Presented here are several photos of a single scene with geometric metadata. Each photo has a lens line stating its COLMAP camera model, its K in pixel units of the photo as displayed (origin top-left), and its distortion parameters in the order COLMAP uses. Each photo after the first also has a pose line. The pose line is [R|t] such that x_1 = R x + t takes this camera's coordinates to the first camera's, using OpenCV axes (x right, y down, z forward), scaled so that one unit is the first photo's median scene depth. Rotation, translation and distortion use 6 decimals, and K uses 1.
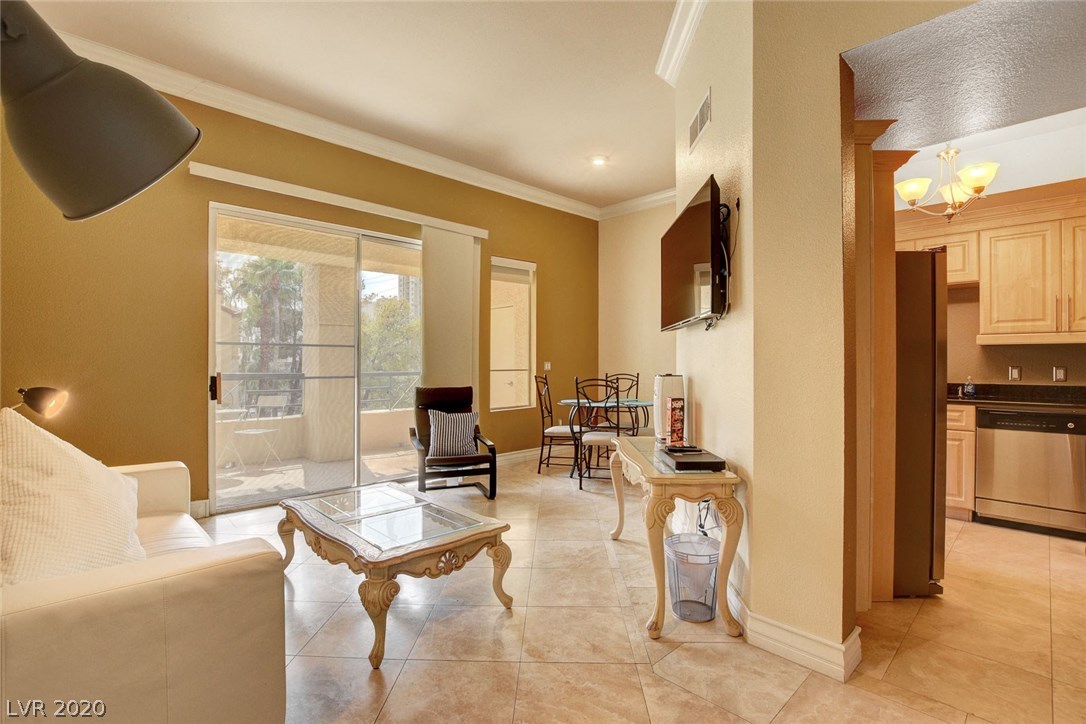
lens RADIAL K [[511.9, 0, 543.0], [0, 511.9, 362.0], [0, 0, 1]] dist [-0.036622, -0.000725]
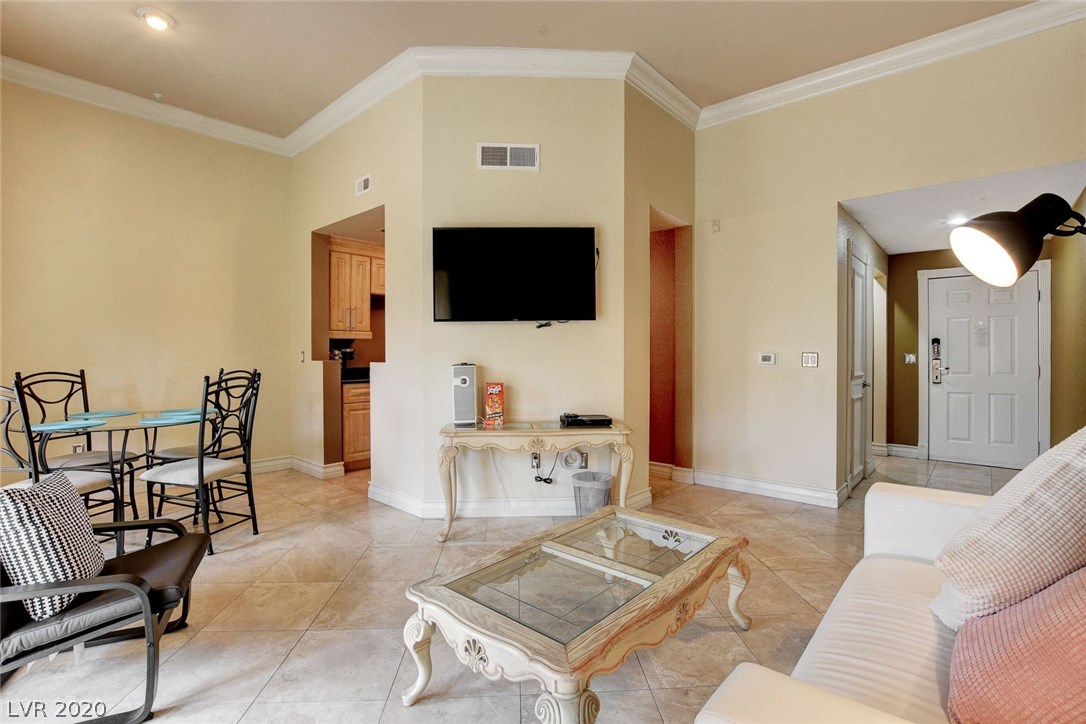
lens RADIAL K [[497.8, 0, 544.1], [0, 497.8, 353.2], [0, 0, 1]] dist [-0.021959, 0.000402]
pose [[-0.102843, -0.002534, 0.994694, -0.445762], [-0.001151, 0.999996, 0.002428, -0.000020], [-0.994697, -0.000895, -0.102846, 0.514633]]
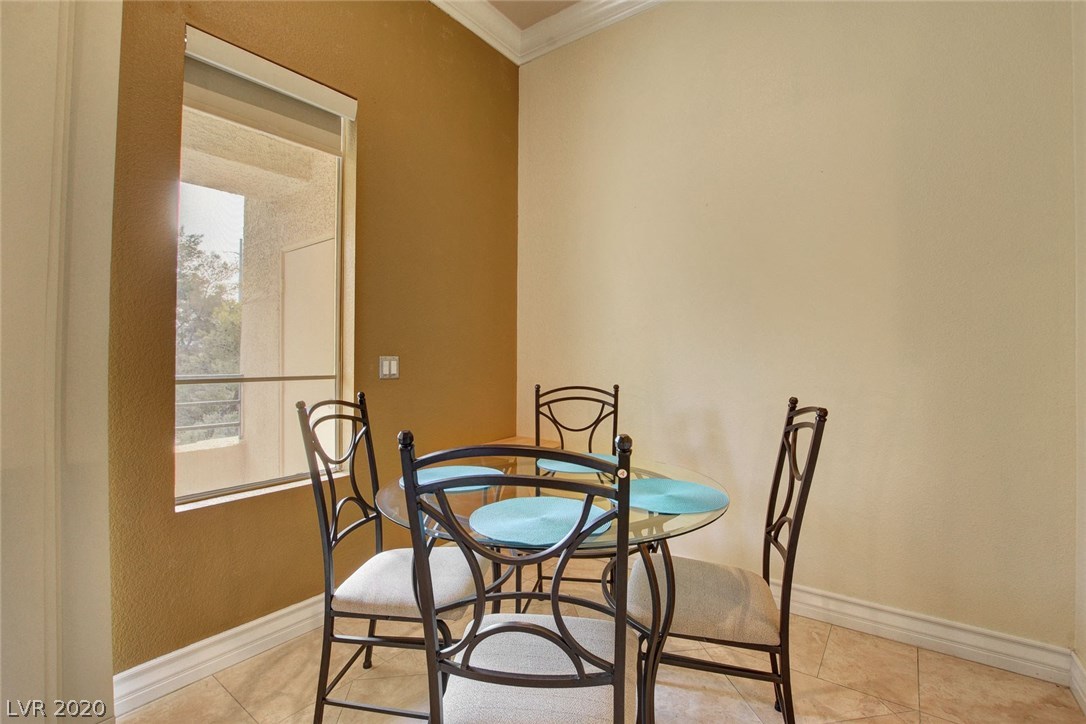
lens RADIAL K [[497.8, 0, 544.1], [0, 497.8, 353.2], [0, 0, 1]] dist [-0.021959, 0.000402]
pose [[0.985954, 0.005092, 0.166939, 0.065337], [-0.003638, 0.999953, -0.009013, 0.000570], [-0.166977, 0.008279, 0.985926, 0.626244]]
